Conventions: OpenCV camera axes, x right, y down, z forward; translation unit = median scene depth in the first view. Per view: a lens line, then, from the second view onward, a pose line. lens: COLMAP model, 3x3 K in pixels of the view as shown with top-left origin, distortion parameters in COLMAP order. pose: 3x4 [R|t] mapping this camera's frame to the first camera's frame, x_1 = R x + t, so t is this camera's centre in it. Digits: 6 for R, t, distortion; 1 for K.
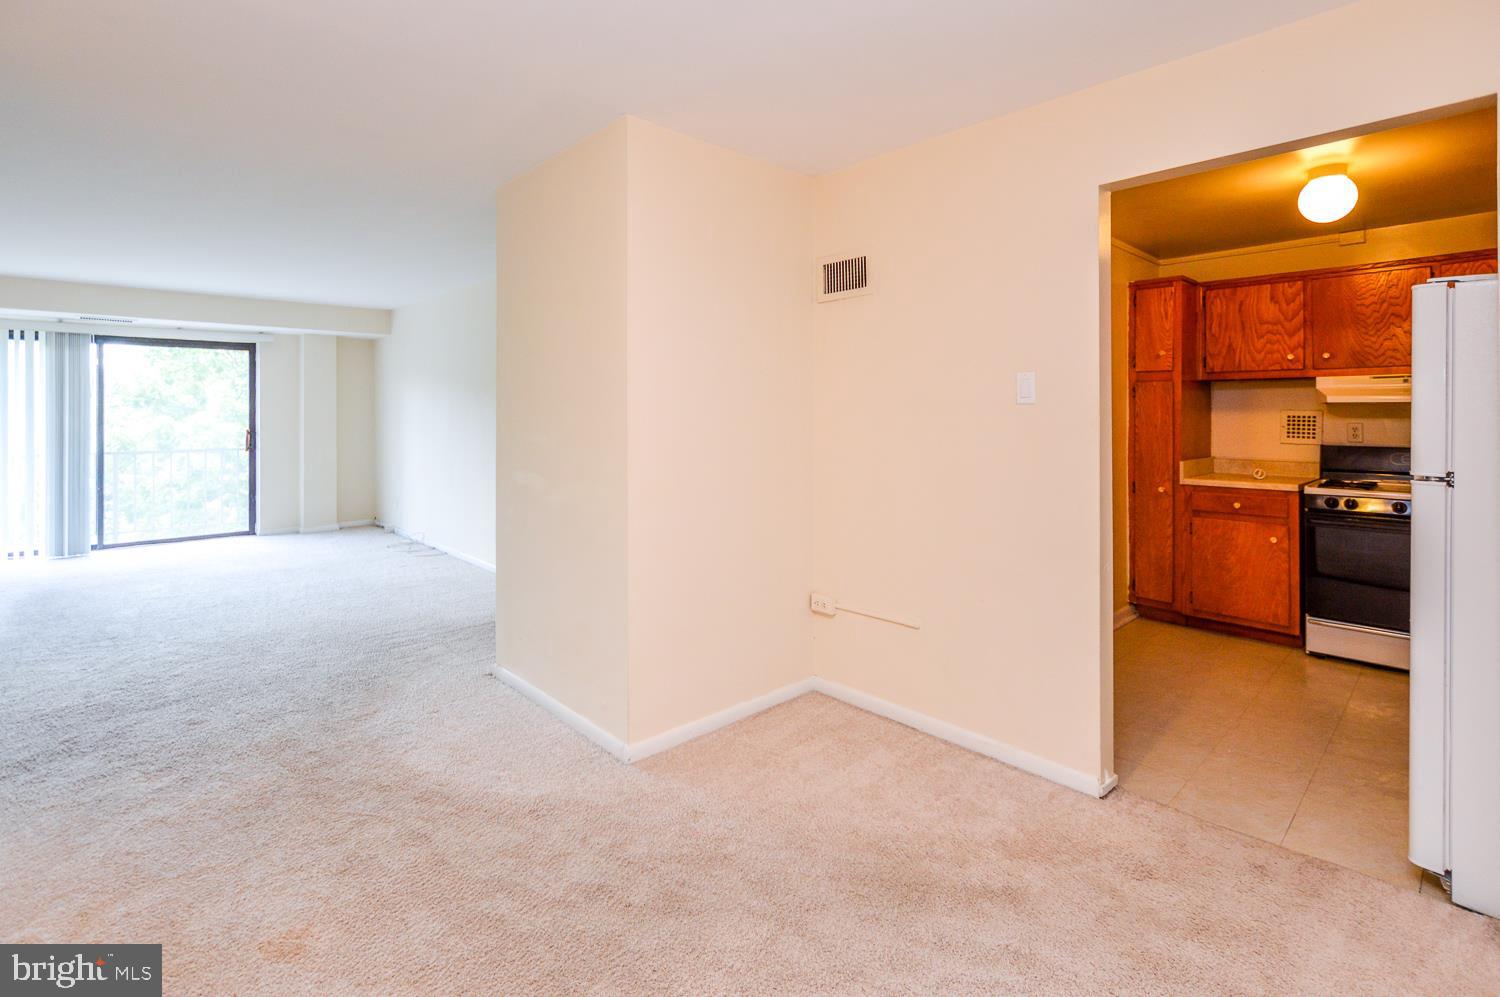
lens RADIAL K [[714.1, 0, 750.8], [0, 714.1, 404.6], [0, 0, 1]] dist [-0.000607, 0.000095]
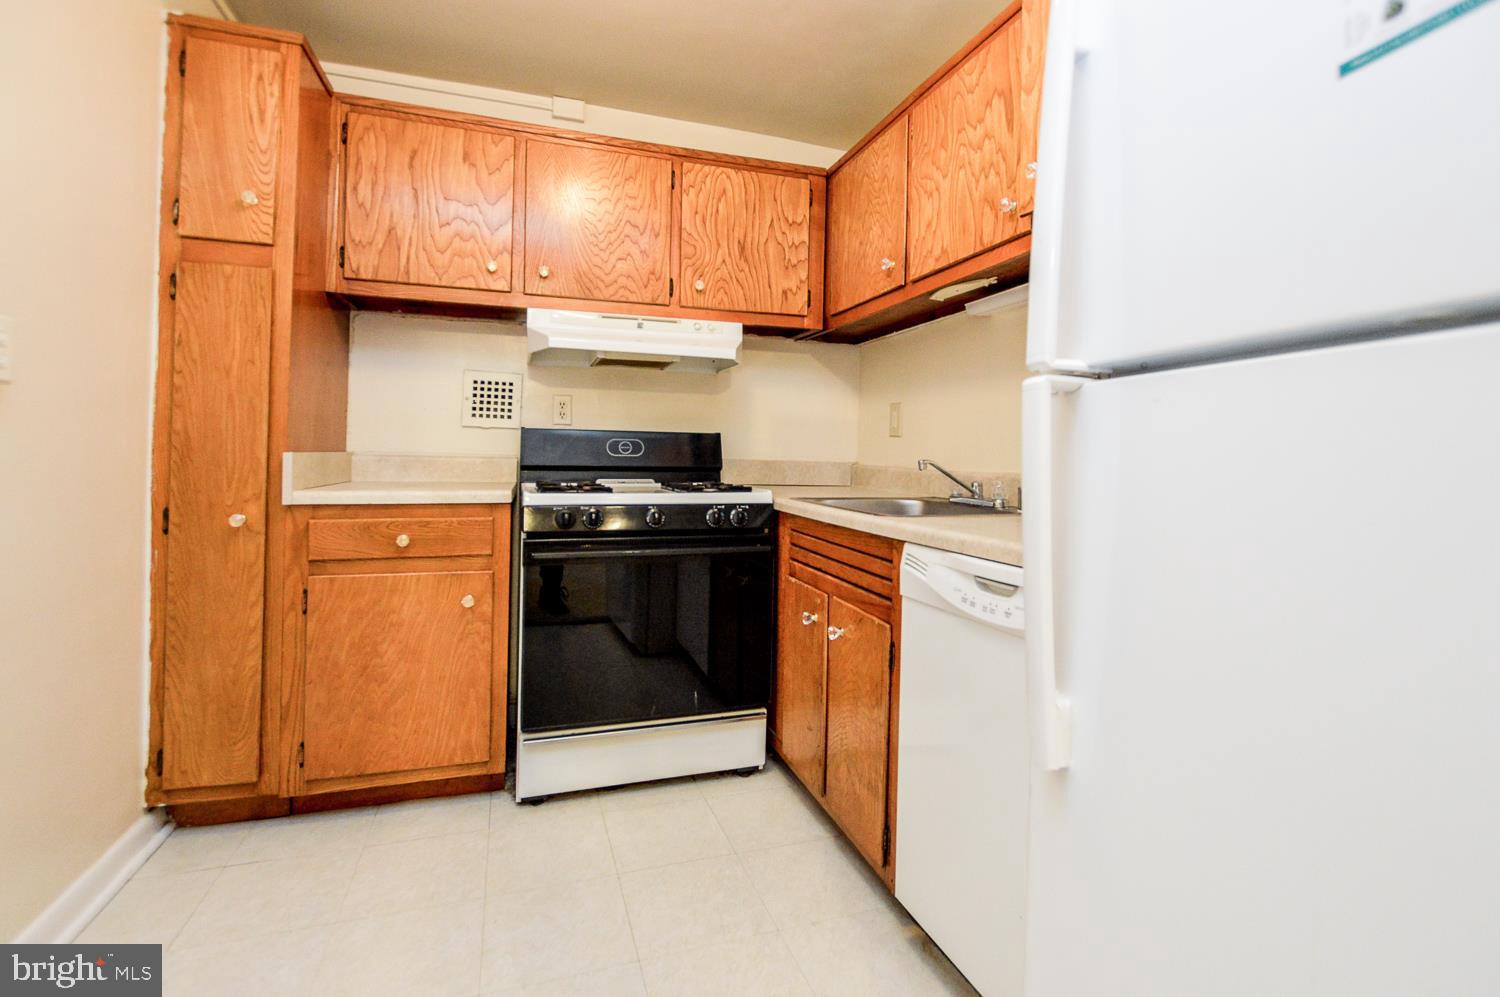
lens RADIAL K [[707.2, 0, 750.2], [0, 707.2, 449.8], [0, 0, 1]] dist [-0.002590, -0.000179]
pose [[0.434409, 0.017071, 0.900554, 0.331467], [-0.023421, 0.999696, -0.007652, 0.073525], [-0.900411, -0.017768, 0.434677, 0.548703]]
